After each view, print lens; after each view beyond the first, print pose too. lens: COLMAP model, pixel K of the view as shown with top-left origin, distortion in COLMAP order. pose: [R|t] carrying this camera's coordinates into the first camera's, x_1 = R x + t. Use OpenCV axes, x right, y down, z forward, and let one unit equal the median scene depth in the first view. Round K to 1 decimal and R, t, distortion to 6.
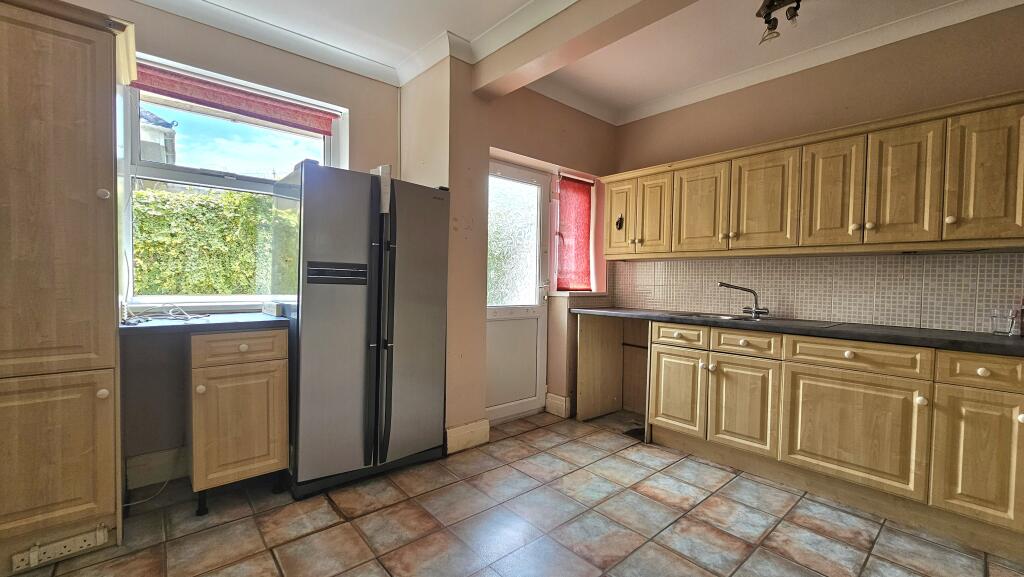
lens RADIAL K [[433.2, 0, 518.3], [0, 433.2, 292.7], [0, 0, 1]] dist [-0.000486, 0.000248]
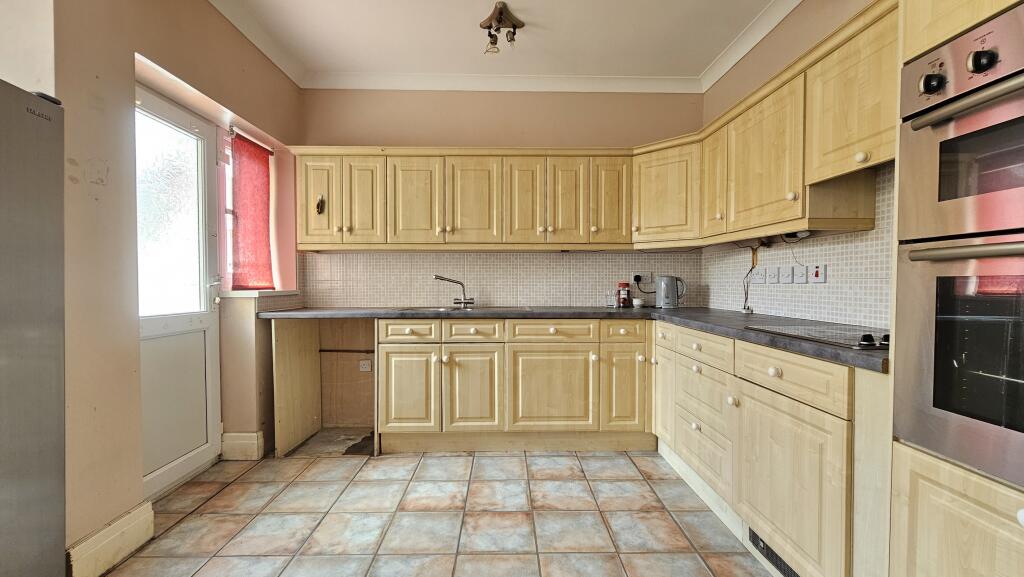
lens RADIAL K [[433.2, 0, 518.3], [0, 433.2, 292.7], [0, 0, 1]] dist [-0.000486, 0.000248]
pose [[0.642530, -0.037174, 0.765359, -0.203354], [0.036383, 0.999176, 0.017987, 0.005819], [-0.765397, 0.016288, 0.643353, 0.213350]]
